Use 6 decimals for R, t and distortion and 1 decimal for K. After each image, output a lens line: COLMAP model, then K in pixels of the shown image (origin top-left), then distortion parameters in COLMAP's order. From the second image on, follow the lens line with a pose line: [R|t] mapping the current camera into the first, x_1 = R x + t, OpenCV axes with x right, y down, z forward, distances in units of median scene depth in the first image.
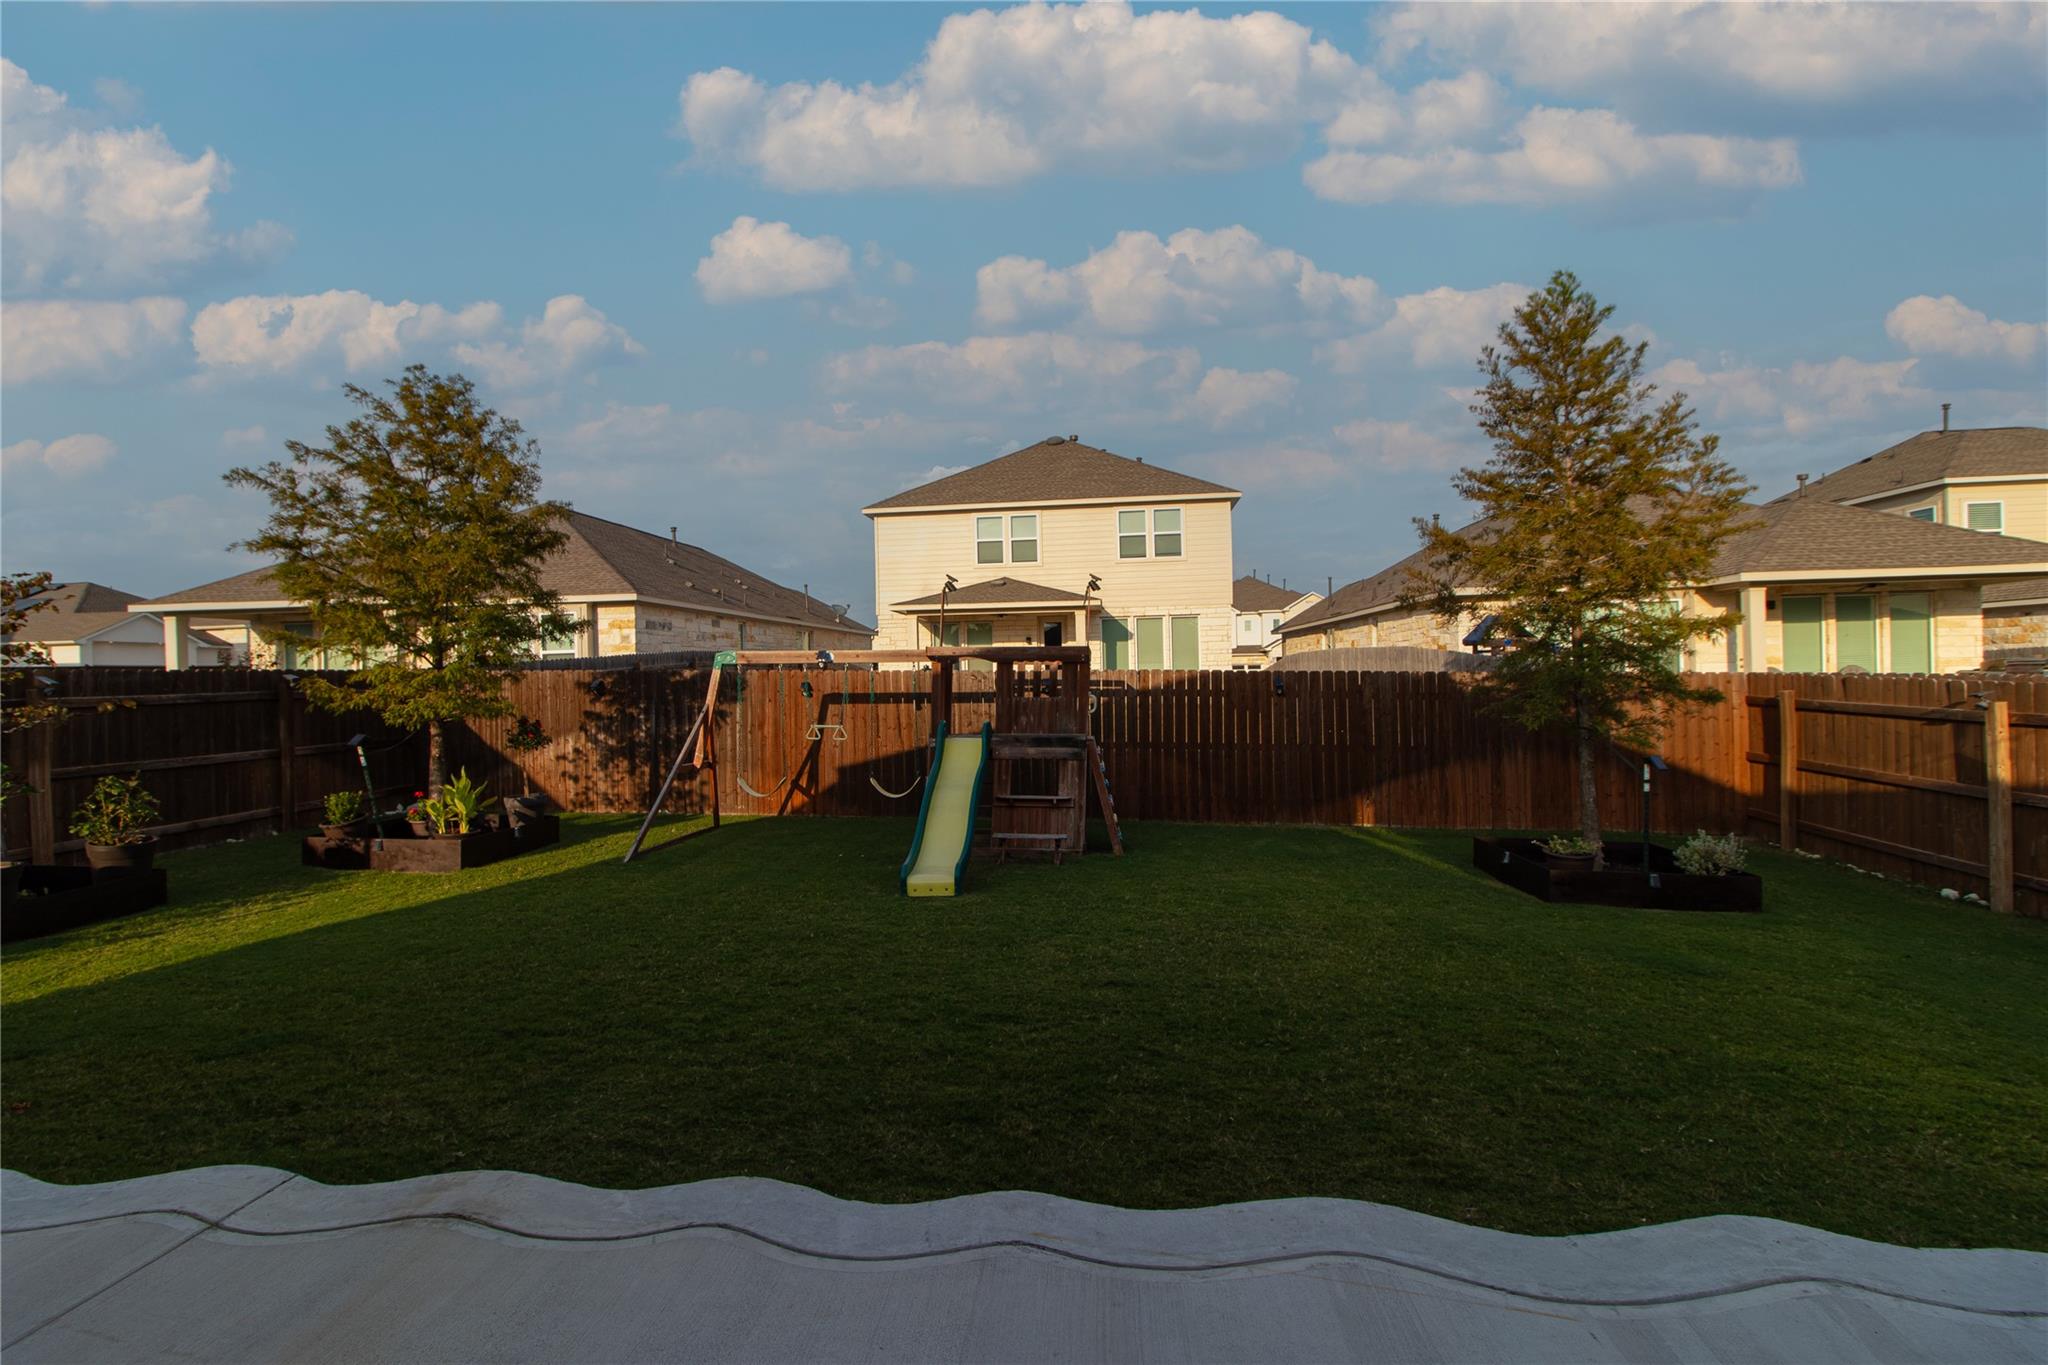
lens RADIAL K [[939.3, 0, 1009.2], [0, 939.3, 682.4], [0, 0, 1]] dist [0.003434, -0.004263]
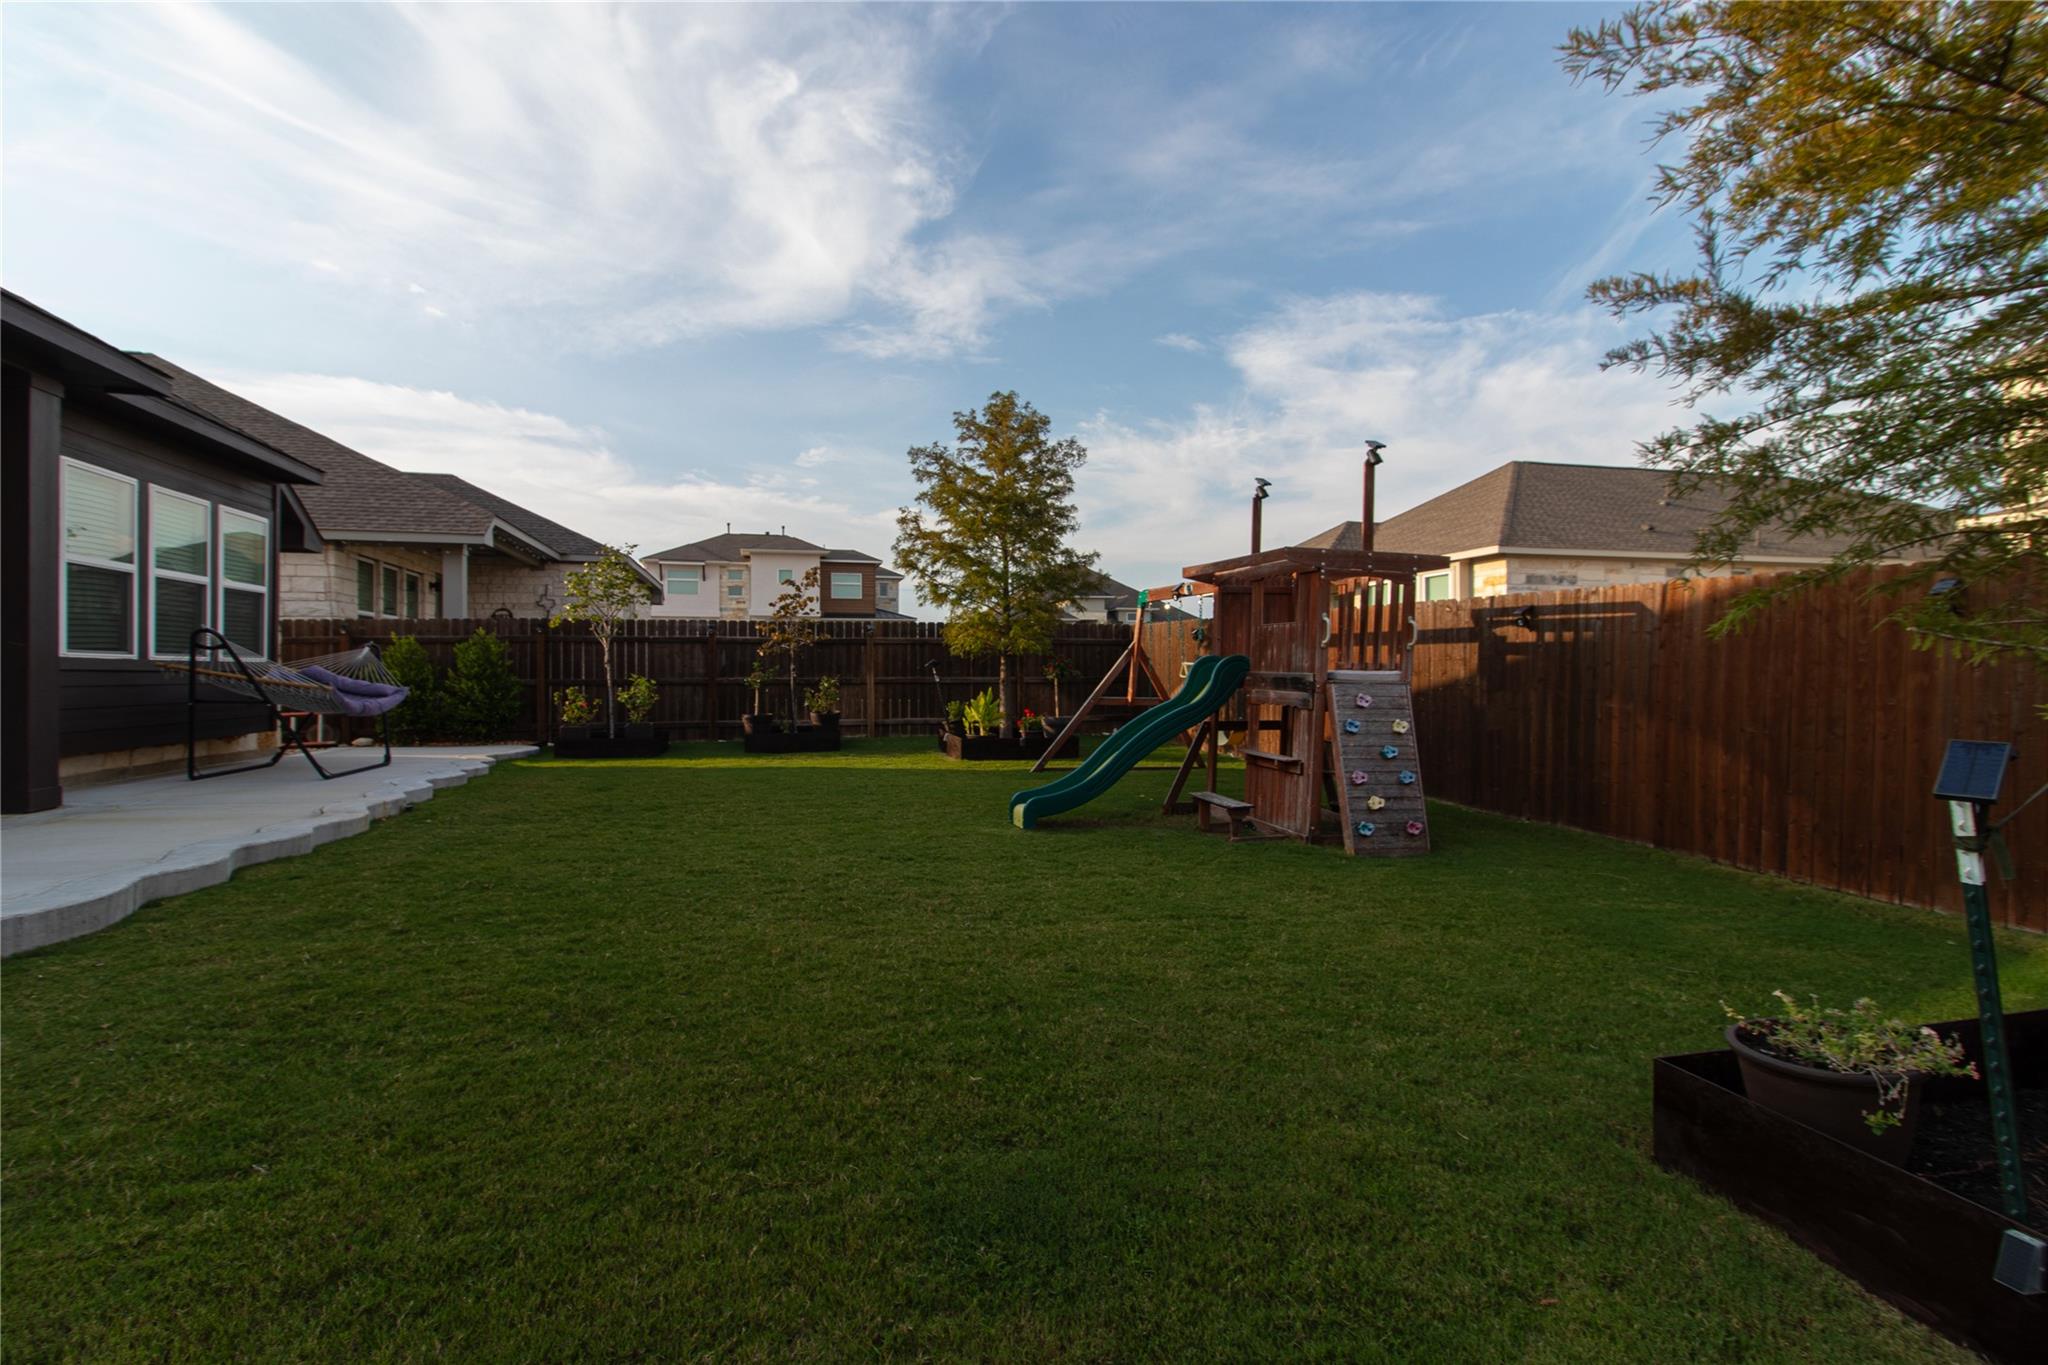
lens RADIAL K [[939.3, 0, 1023.6], [0, 939.3, 666.2], [0, 0, 1]] dist [0.003434, -0.004263]
pose [[0.353519, 0.014160, -0.935320, 0.408562], [-0.014508, 0.999848, 0.009654, 0.028395], [0.935315, 0.010157, 0.353671, 0.338470]]
